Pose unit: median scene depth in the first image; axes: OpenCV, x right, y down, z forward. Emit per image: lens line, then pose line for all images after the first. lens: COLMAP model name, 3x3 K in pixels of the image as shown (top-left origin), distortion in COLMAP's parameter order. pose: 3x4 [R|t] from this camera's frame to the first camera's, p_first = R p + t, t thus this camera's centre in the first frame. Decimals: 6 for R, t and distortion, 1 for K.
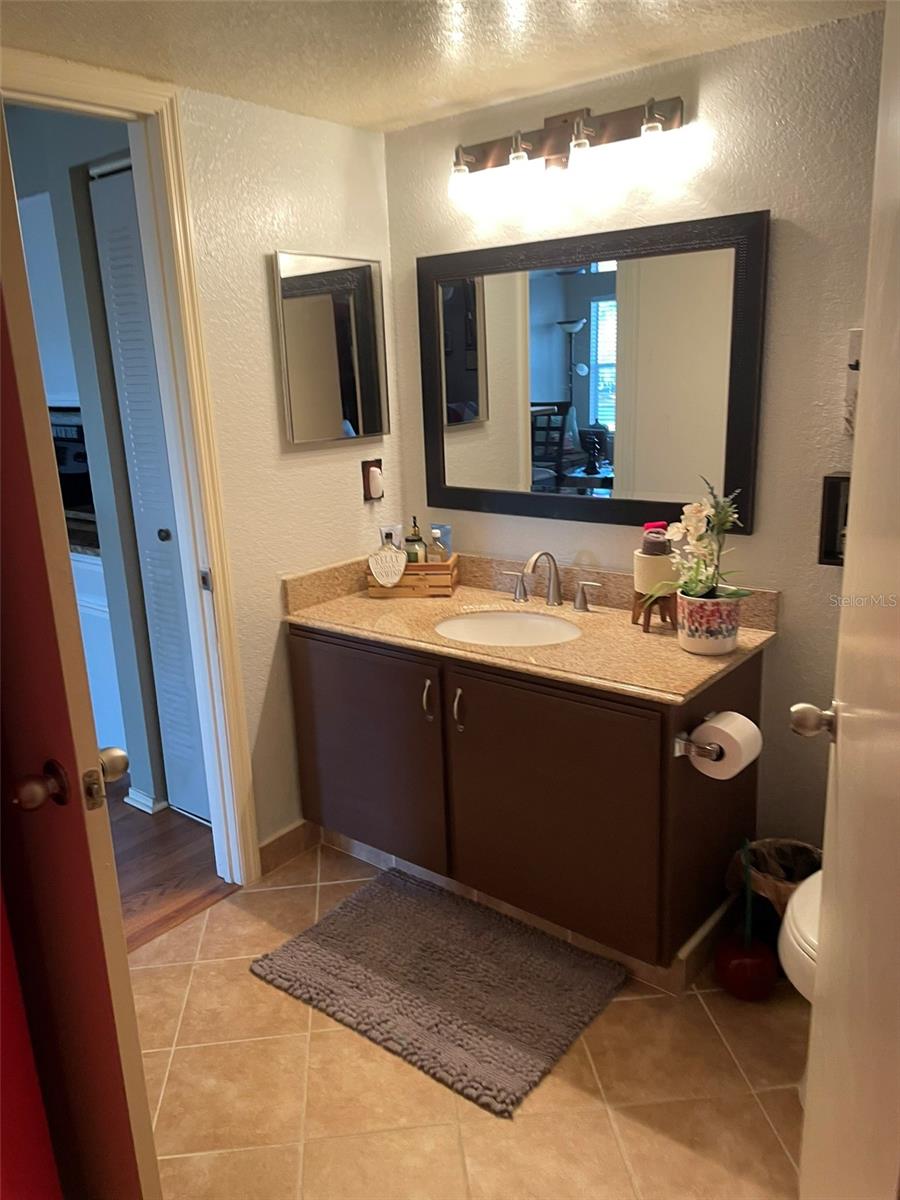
lens RADIAL K [[926.1, 0, 446.8], [0, 926.1, 620.4], [0, 0, 1]] dist [0.093758, -0.154608]
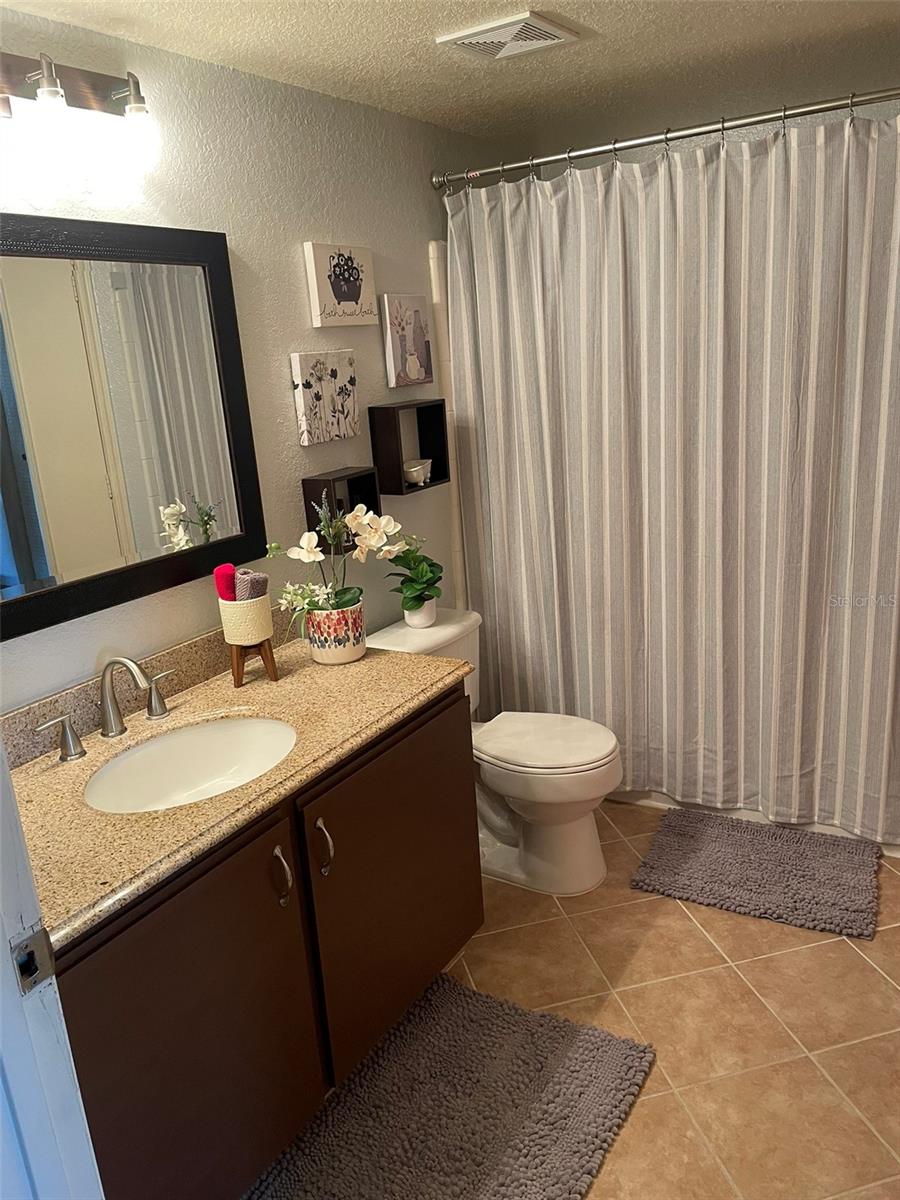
lens RADIAL K [[914.6, 0, 453.3], [0, 914.6, 597.6], [0, 0, 1]] dist [0.098569, -0.139179]
pose [[-0.169178, -0.197400, 0.965615, -0.700942], [0.337047, 0.909080, 0.244894, -0.235437], [-0.926163, 0.366888, -0.087263, 0.960606]]
